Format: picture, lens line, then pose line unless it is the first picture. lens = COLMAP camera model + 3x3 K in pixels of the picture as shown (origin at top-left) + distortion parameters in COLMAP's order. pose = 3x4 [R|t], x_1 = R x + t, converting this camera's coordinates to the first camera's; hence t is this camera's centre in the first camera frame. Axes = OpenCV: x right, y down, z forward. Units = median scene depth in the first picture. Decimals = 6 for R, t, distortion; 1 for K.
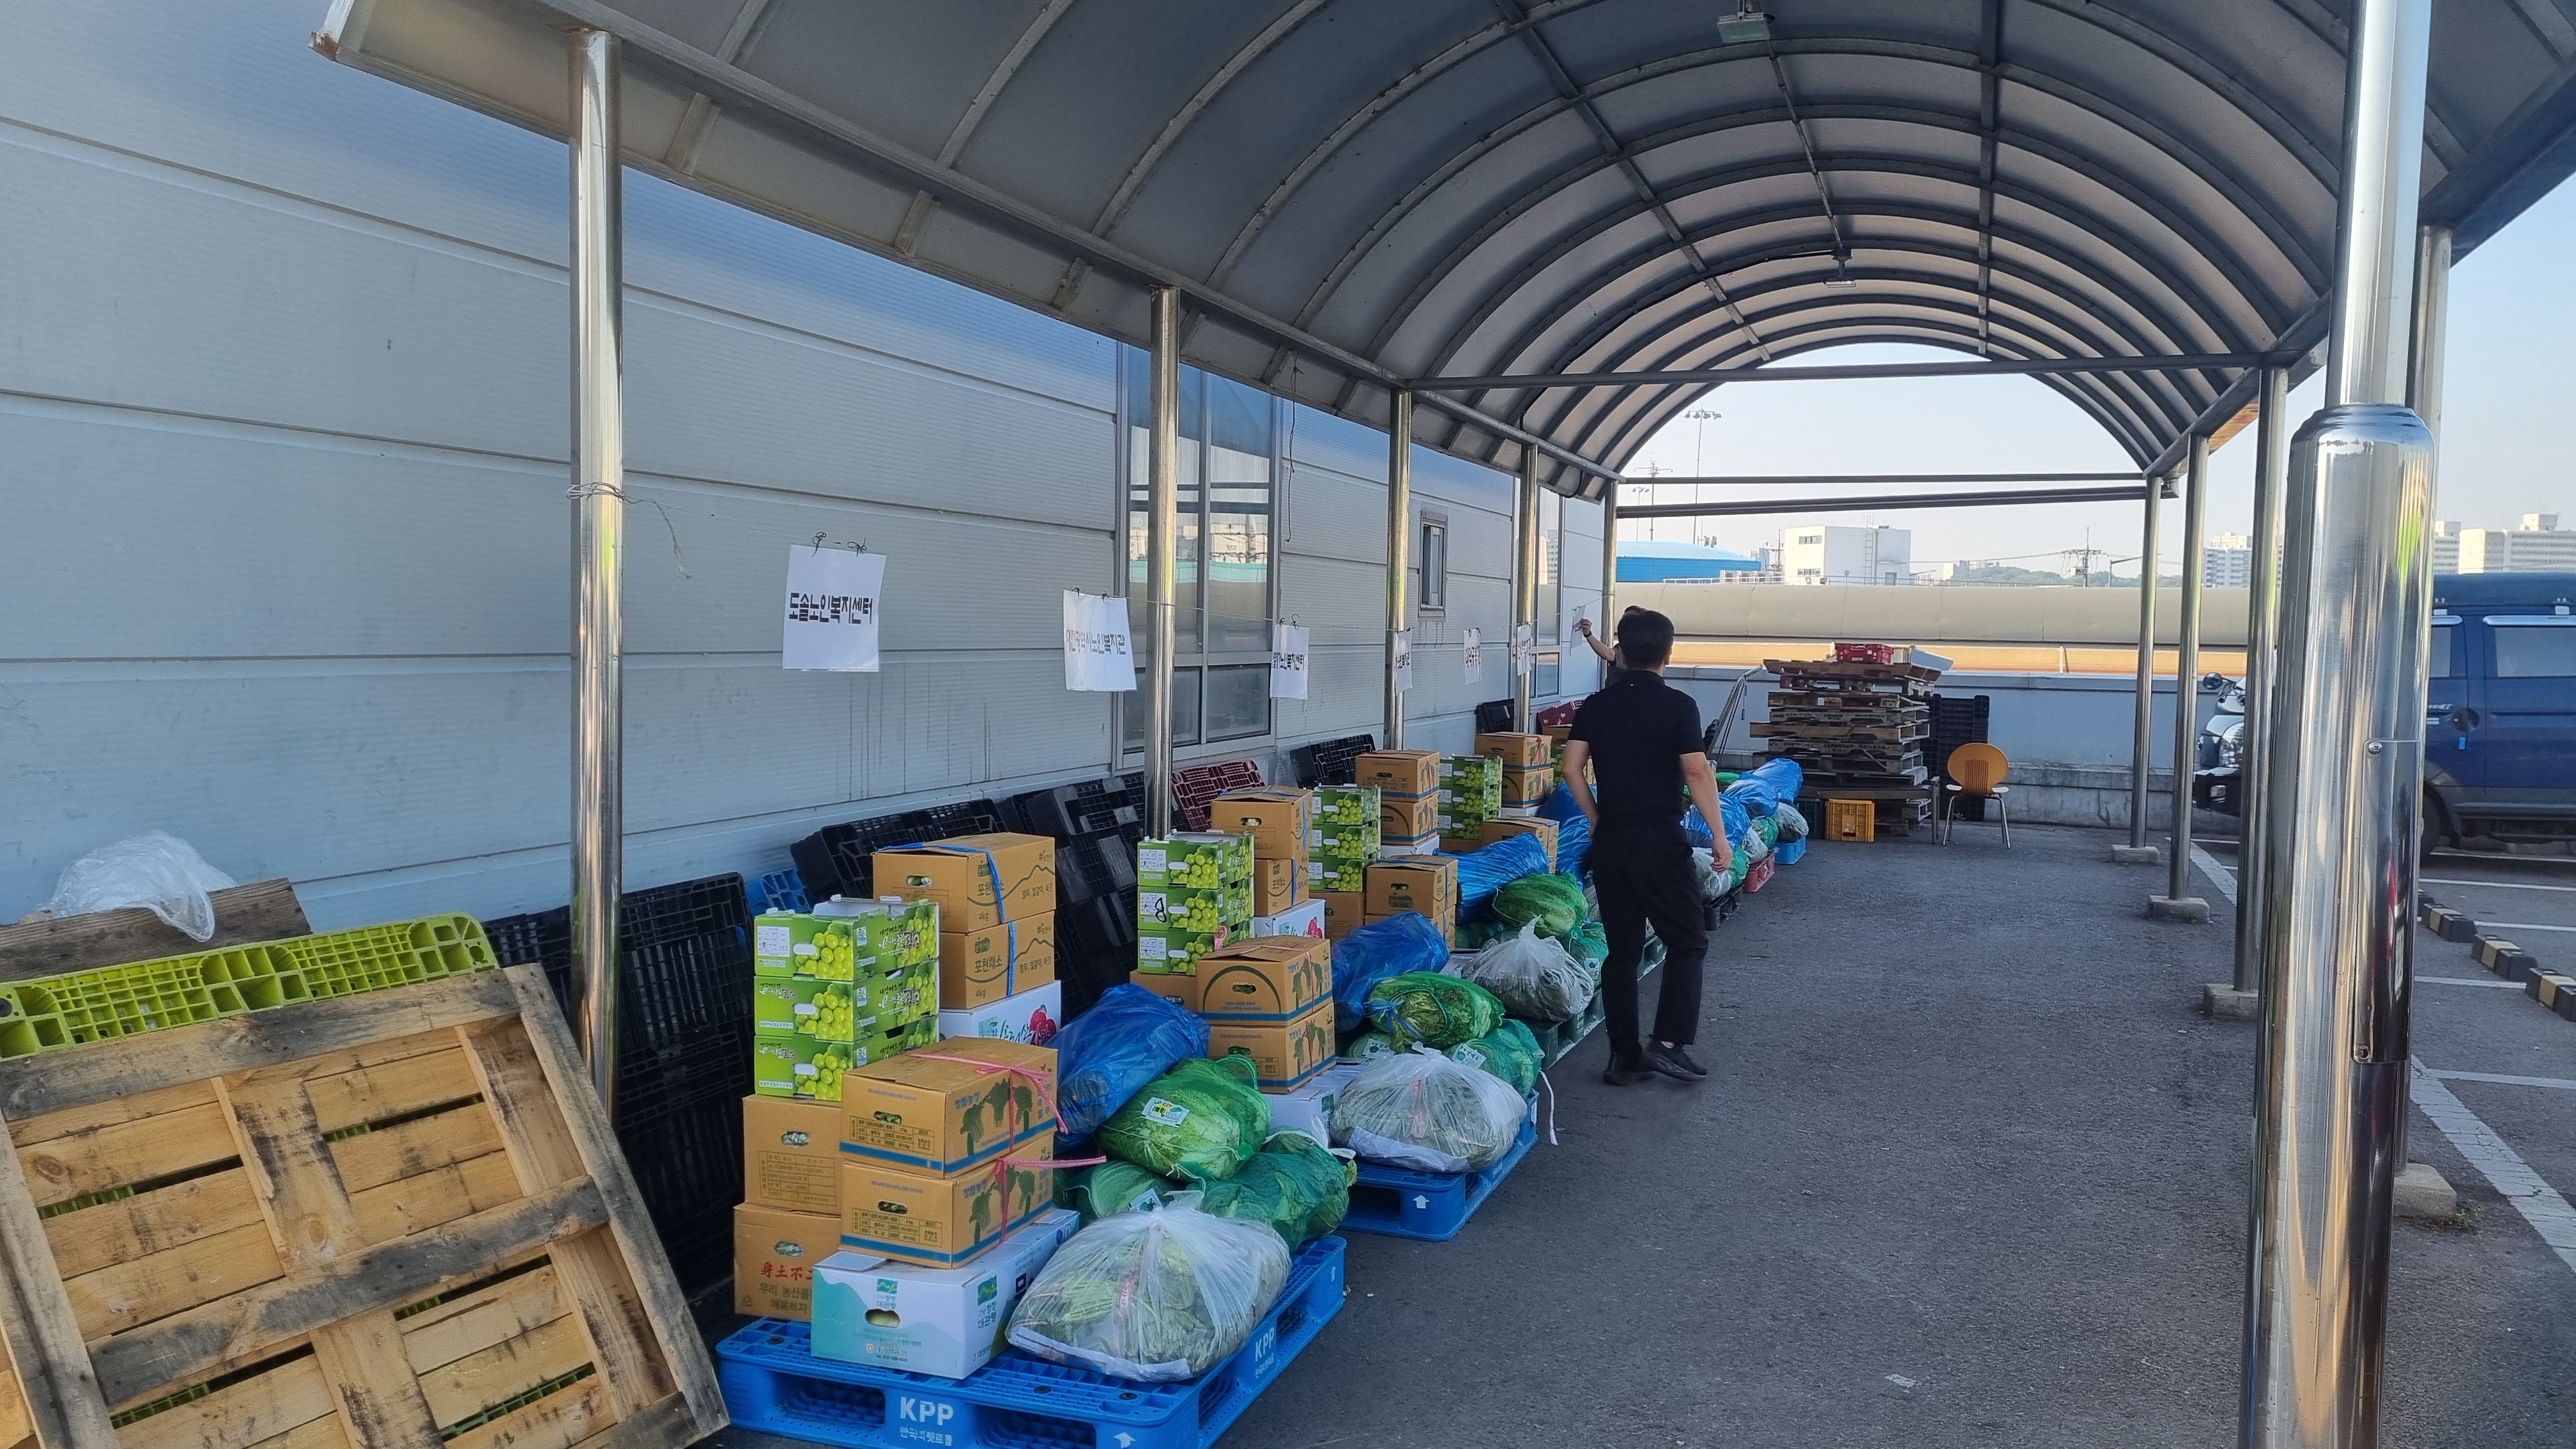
lens RADIAL K [[1924.6, 0, 1261.3], [0, 1924.6, 719.4], [0, 0, 1]] dist [0.070291, -0.058235]
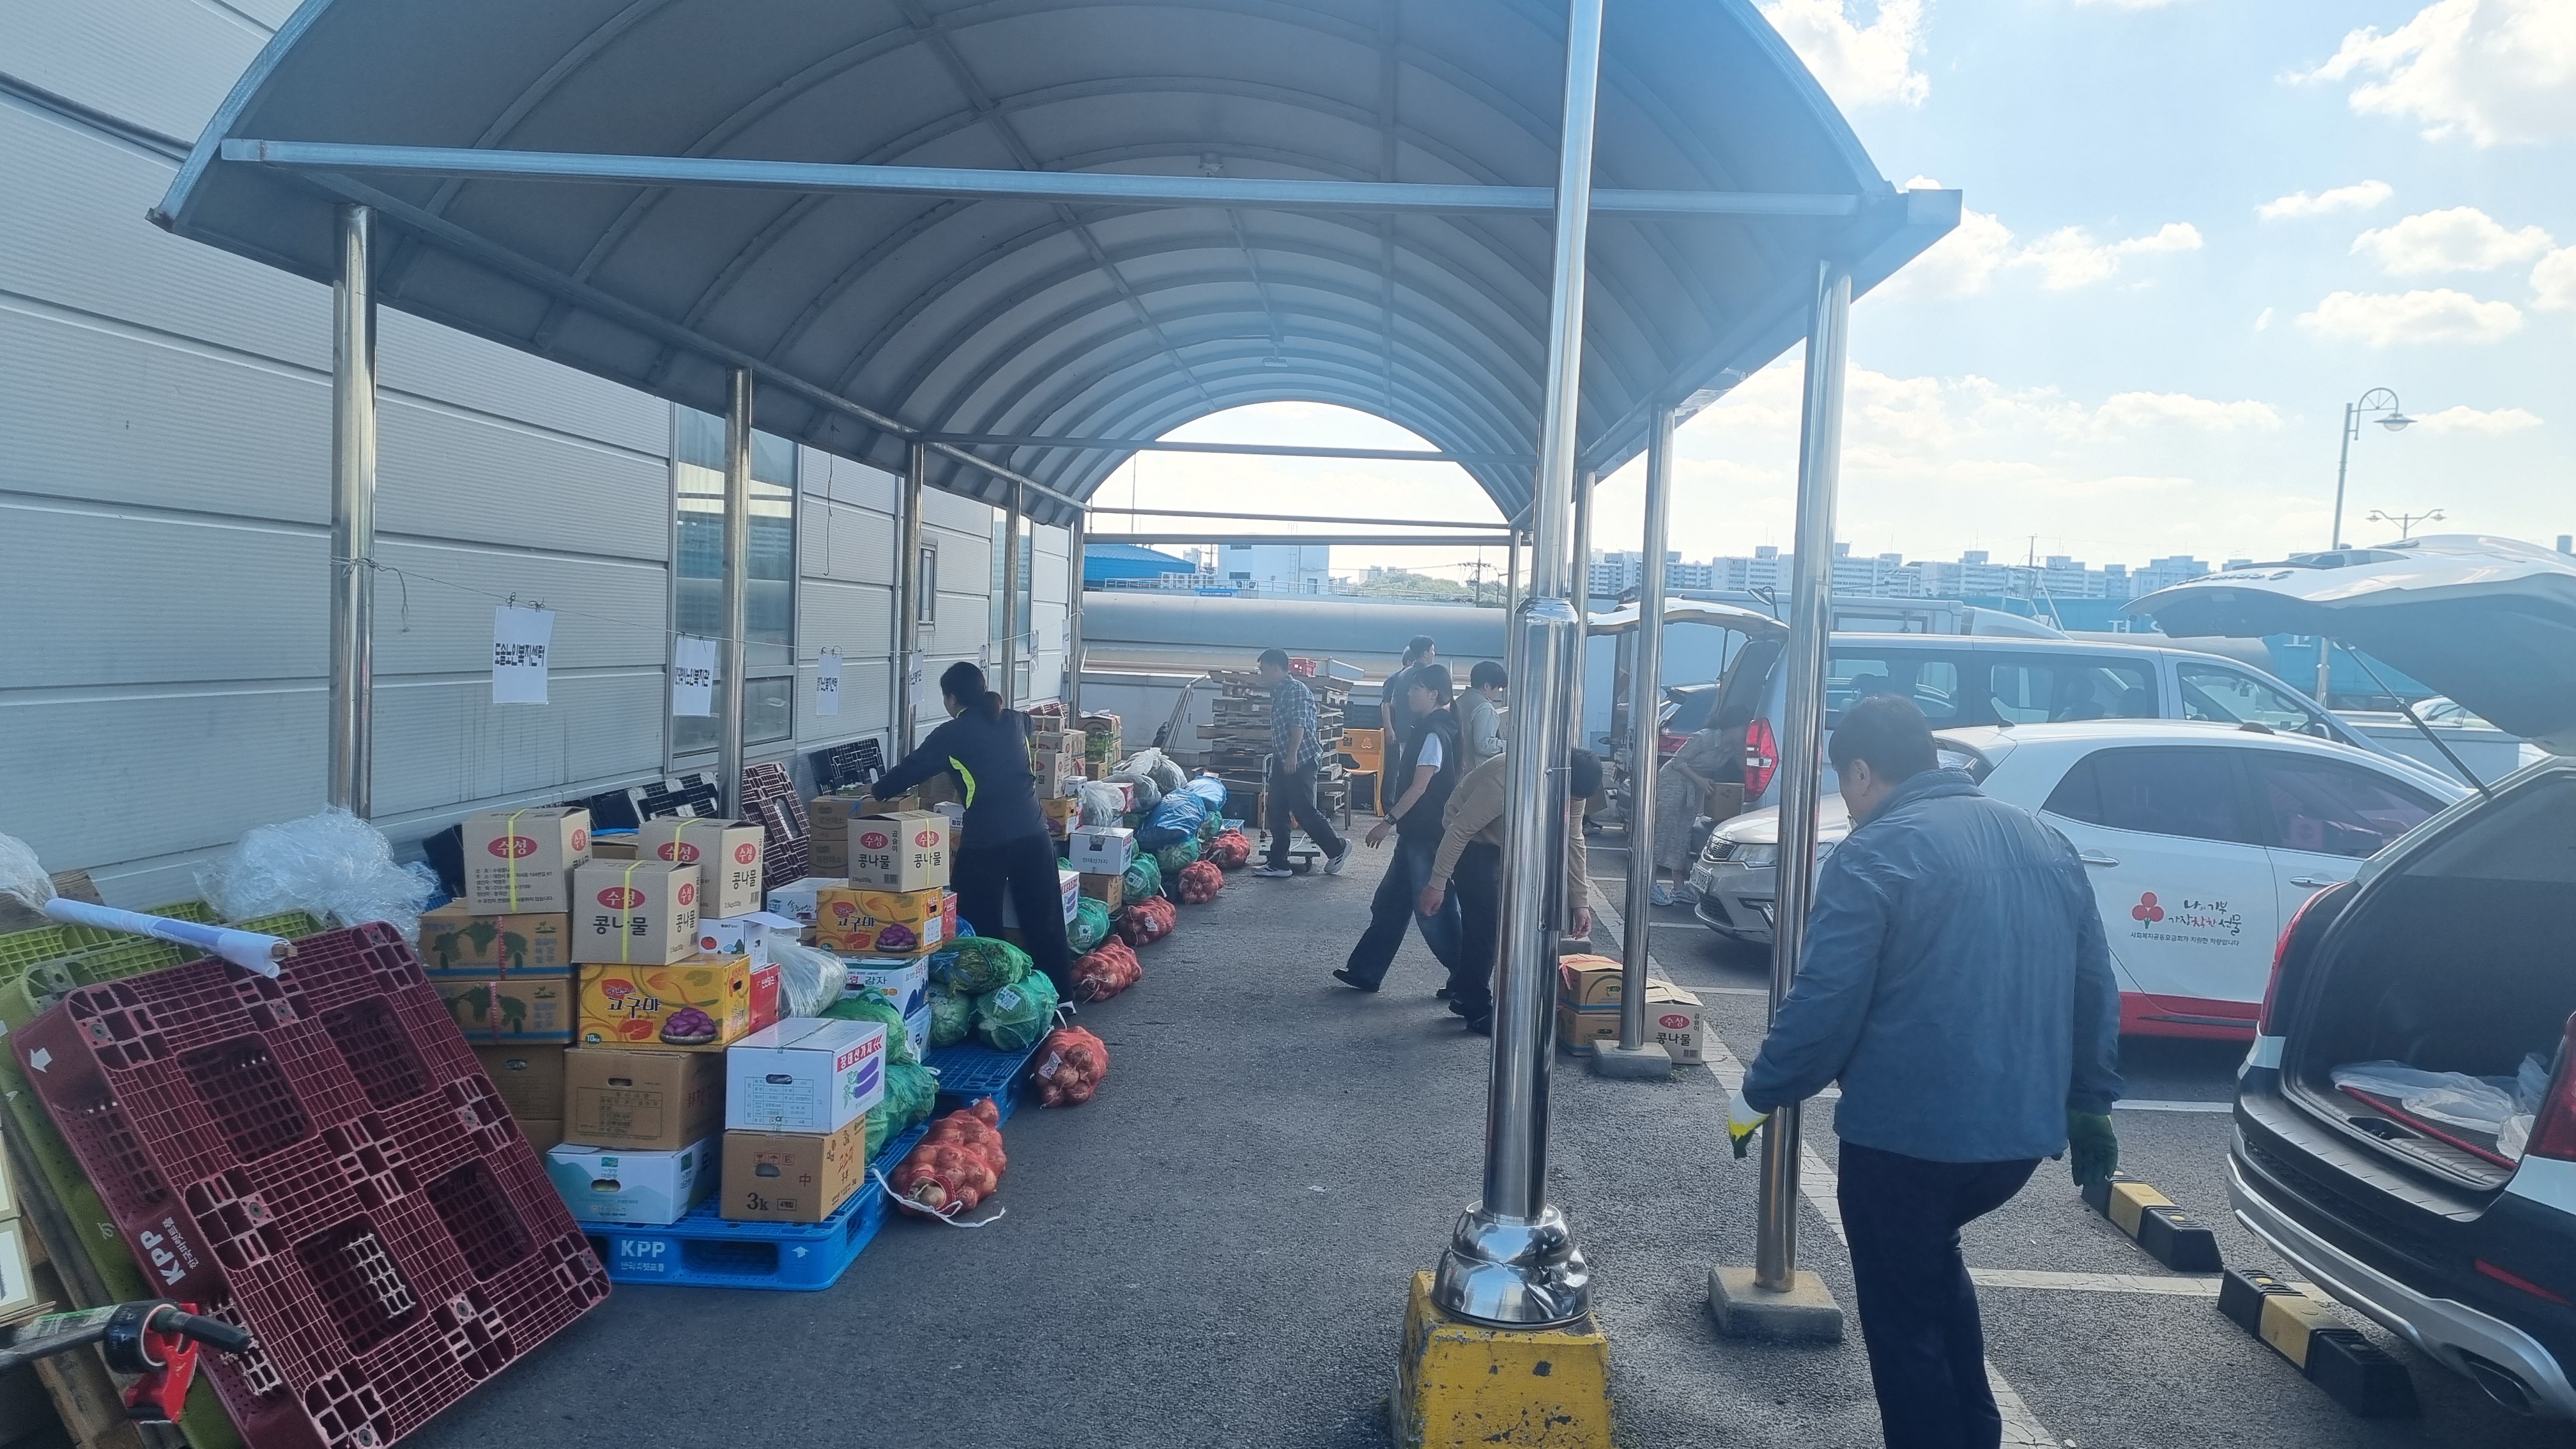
lens RADIAL K [[1924.6, 0, 1294.8], [0, 1924.6, 743.0], [0, 0, 1]] dist [0.070291, -0.058235]
pose [[0.953535, 0.002761, 0.301271, -0.042759], [-0.007646, 0.999858, 0.015038, -0.006996], [-0.301187, -0.016643, 0.953420, -0.126345]]
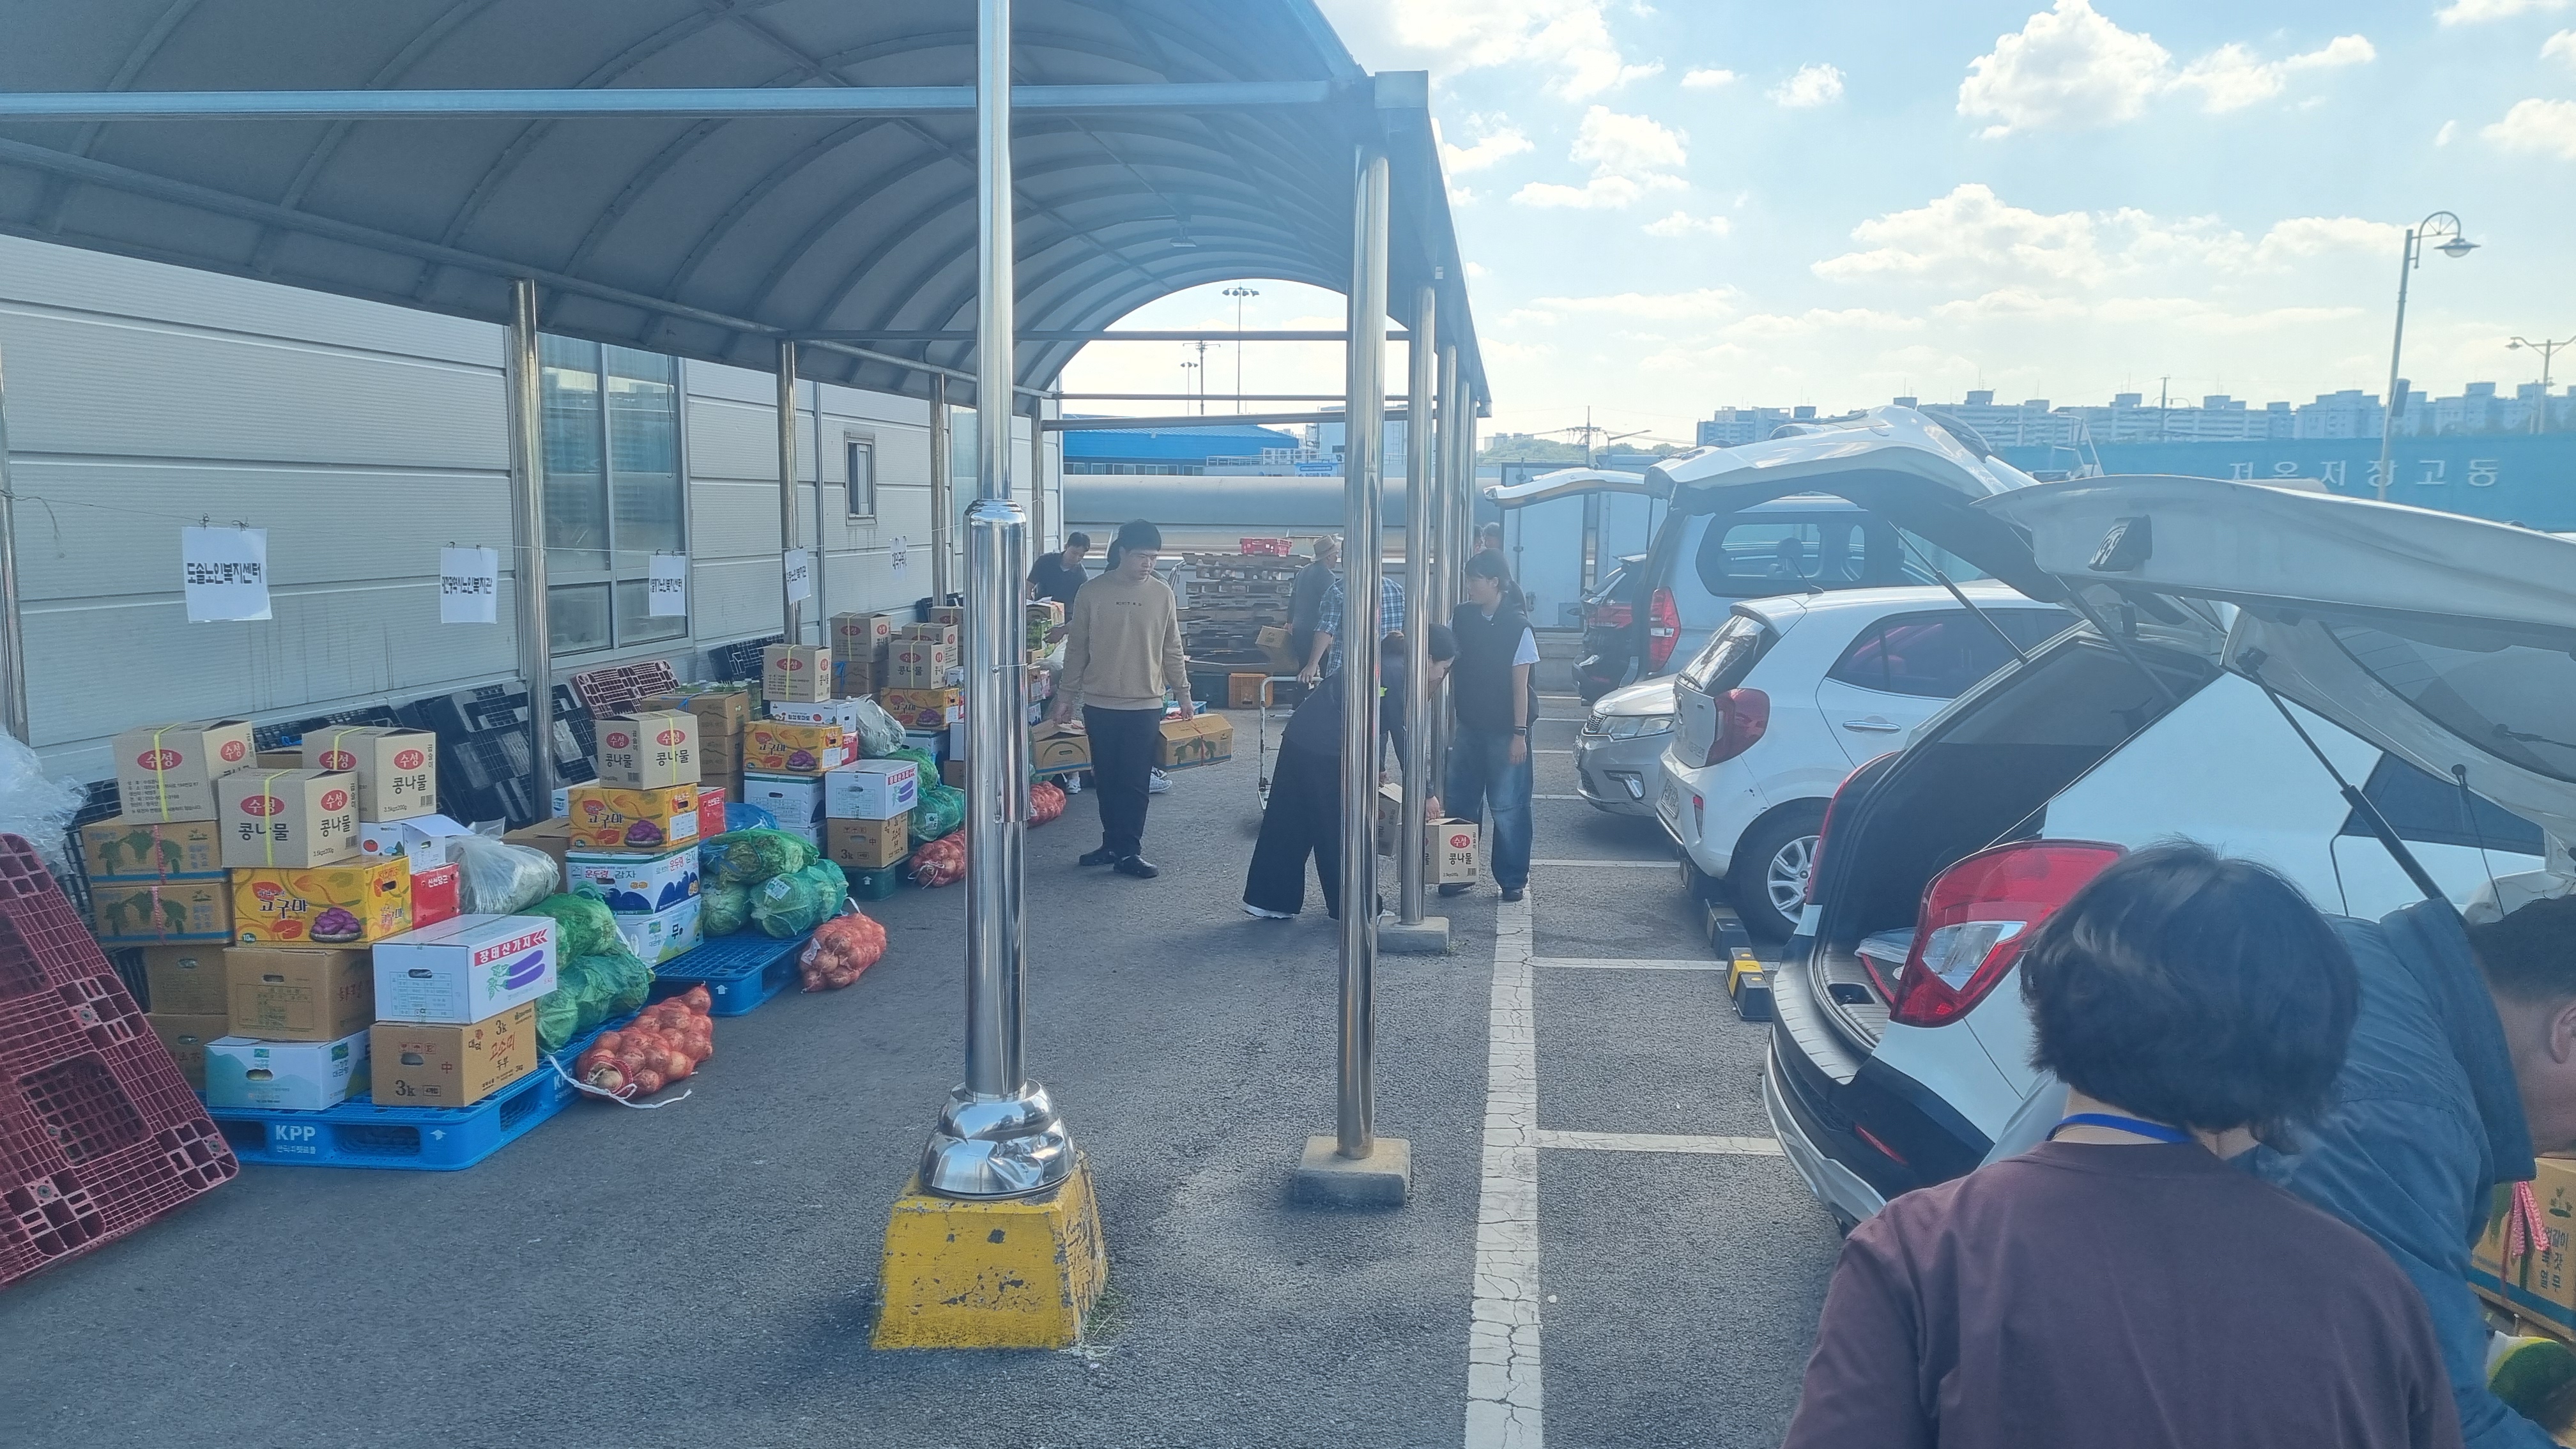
lens RADIAL K [[1924.6, 0, 1291.6], [0, 1924.6, 744.3], [0, 0, 1]] dist [0.070291, -0.058235]
pose [[0.971759, -0.040439, 0.232484, 0.064700], [0.022338, 0.996547, 0.079974, -0.010096], [-0.234916, -0.072522, 0.969307, -0.165650]]
